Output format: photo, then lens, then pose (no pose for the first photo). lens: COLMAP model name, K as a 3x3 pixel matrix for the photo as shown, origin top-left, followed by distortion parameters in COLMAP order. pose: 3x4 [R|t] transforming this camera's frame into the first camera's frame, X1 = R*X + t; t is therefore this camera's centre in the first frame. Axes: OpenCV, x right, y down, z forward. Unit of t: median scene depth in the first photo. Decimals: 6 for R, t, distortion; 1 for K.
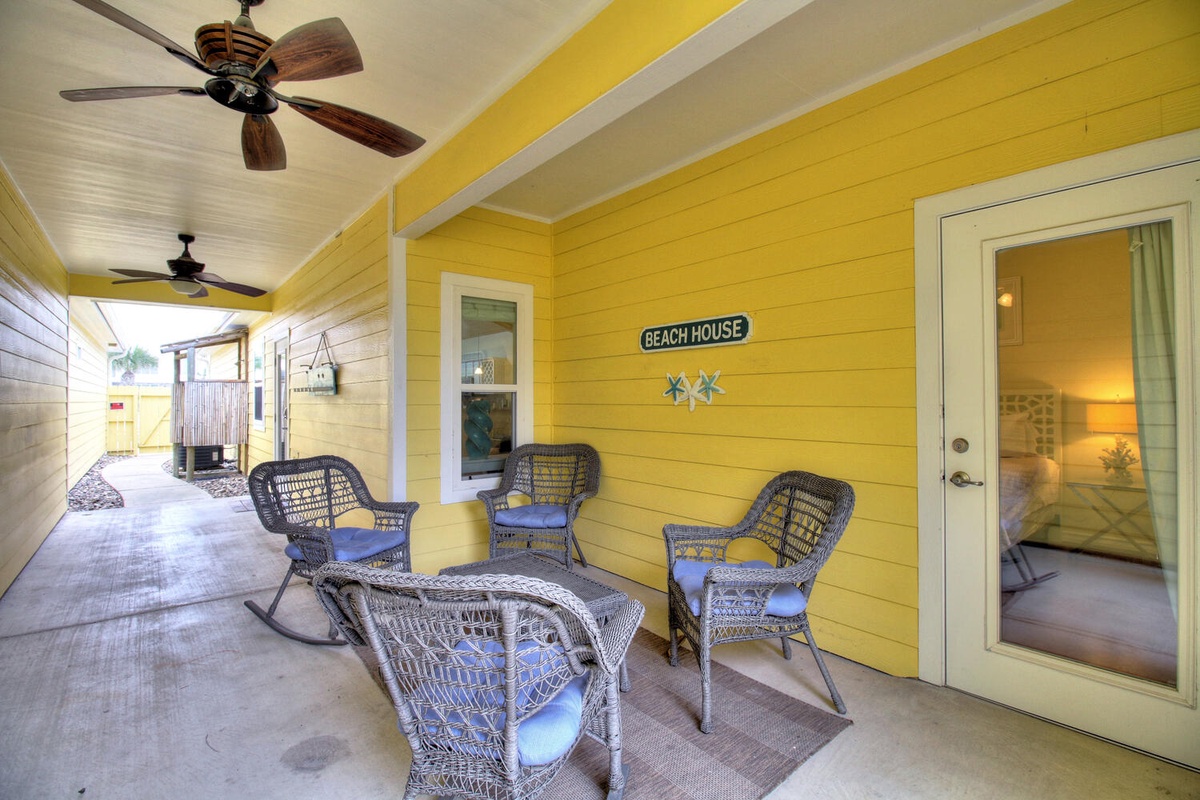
lens RADIAL K [[552.7, 0, 604.2], [0, 552.7, 393.4], [0, 0, 1]] dist [0.000252, -0.013097]
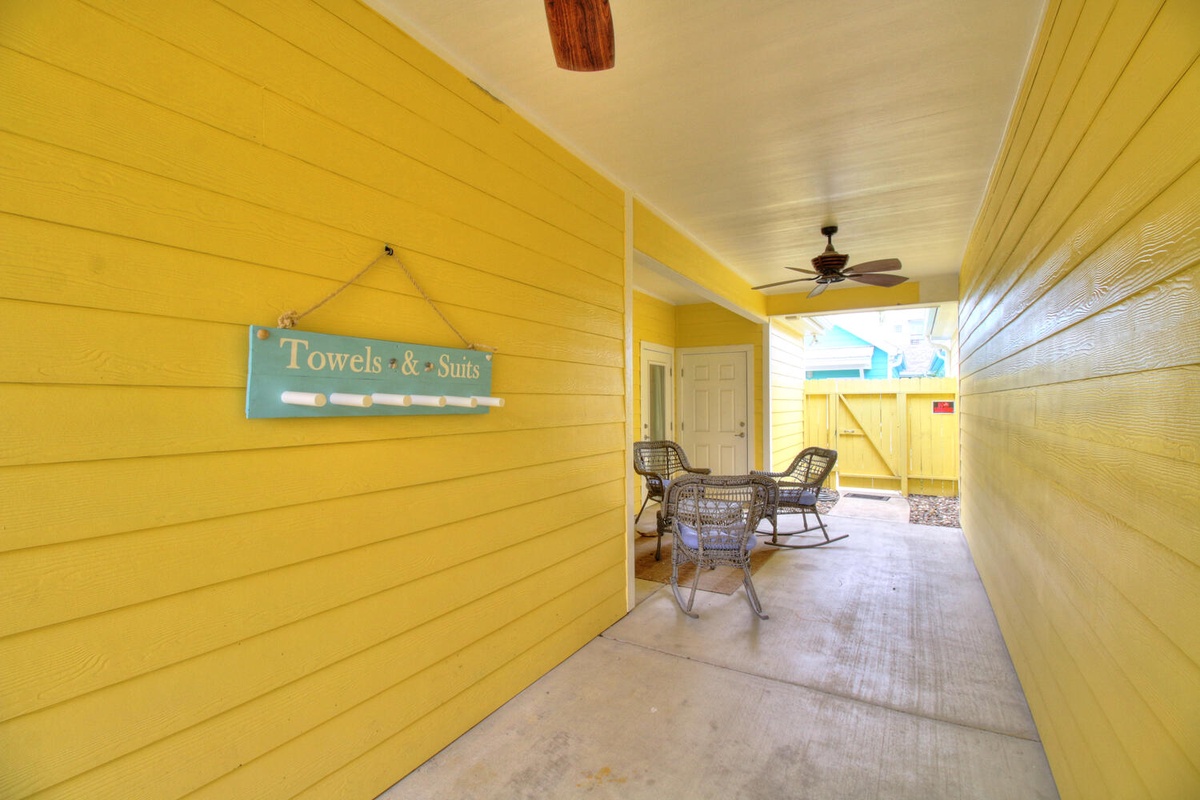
lens RADIAL K [[552.7, 0, 604.2], [0, 552.7, 393.4], [0, 0, 1]] dist [0.000252, -0.013097]
pose [[-0.359518, 0.016148, 0.932998, -1.588342], [-0.007065, 0.999774, -0.020026, -0.009876], [-0.933111, -0.013792, -0.359323, 1.750439]]
